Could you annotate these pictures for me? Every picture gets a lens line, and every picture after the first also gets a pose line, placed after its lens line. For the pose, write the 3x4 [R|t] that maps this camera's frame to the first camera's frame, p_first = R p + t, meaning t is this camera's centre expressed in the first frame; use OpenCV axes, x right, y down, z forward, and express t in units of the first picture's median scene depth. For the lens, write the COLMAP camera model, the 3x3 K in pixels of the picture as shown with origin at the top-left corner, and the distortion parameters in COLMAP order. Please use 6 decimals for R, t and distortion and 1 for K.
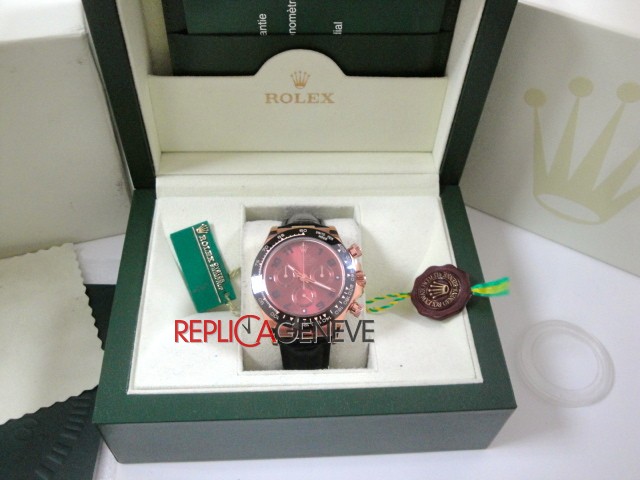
lens RADIAL K [[603.3, 0, 314.5], [0, 603.3, 243.9], [0, 0, 1]] dist [-0.064132, 0.000000]
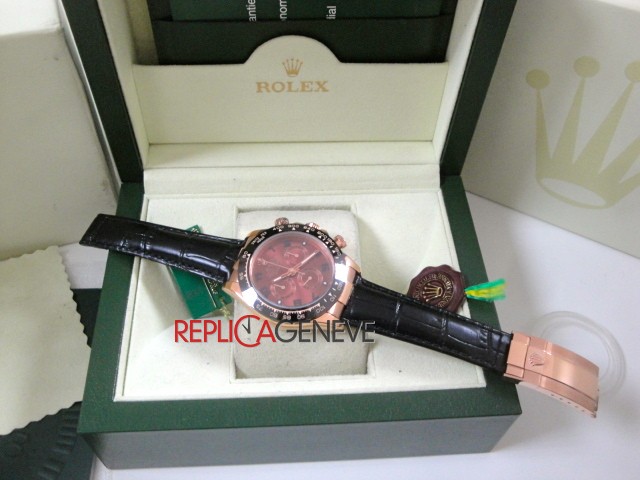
lens RADIAL K [[603.3, 0, 310.3], [0, 603.3, 236.9], [0, 0, 1]] dist [-0.064132, 0.000000]
pose [[0.999928, -0.008170, -0.008814, 0.010408], [0.008379, 0.999679, 0.023893, -0.027442], [0.008616, -0.023966, 0.999676, 0.044350]]
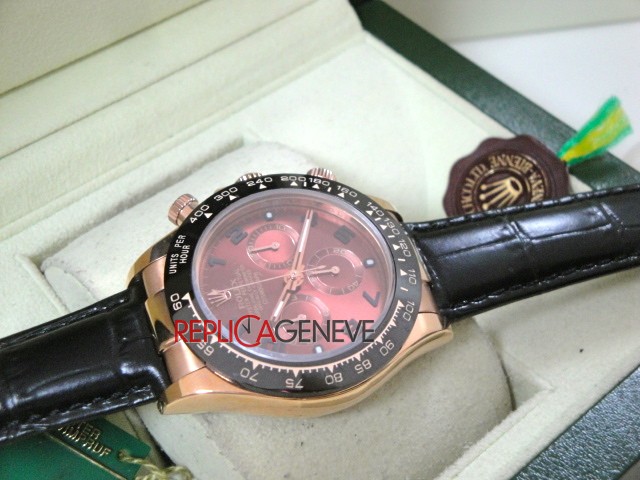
lens RADIAL K [[1014.2, 0, 324.3], [0, 1014.2, 227.1], [0, 0, 1]] dist [0.123728, 0.000000]
pose [[0.780178, -0.481454, 0.399406, -0.233108], [0.496152, 0.865105, 0.073663, -0.020784], [-0.380993, 0.140696, 0.913810, 0.321637]]
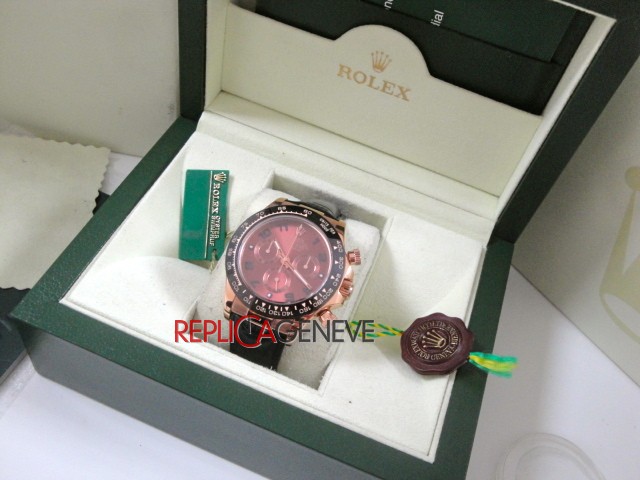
lens RADIAL K [[603.3, 0, 314.8], [0, 603.3, 230.7], [0, 0, 1]] dist [-0.064132, 0.000000]
pose [[0.910077, 0.377369, -0.171323, 0.133316], [-0.387125, 0.921651, -0.026331, 0.019673], [0.147964, 0.090287, 0.984863, 0.124264]]
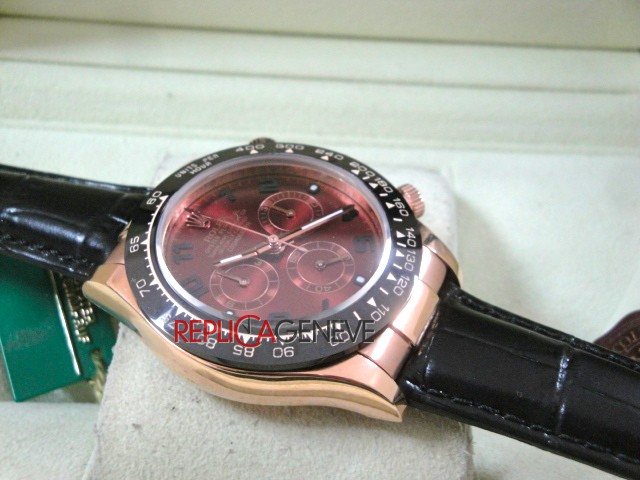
lens RADIAL K [[1014.2, 0, 310.0], [0, 1014.2, 235.6], [0, 0, 1]] dist [0.123728, 0.000000]
pose [[0.995938, 0.054341, -0.071791, 0.033137], [-0.067897, 0.976937, -0.202445, 0.139367], [0.059134, 0.206497, 0.976659, 0.371225]]
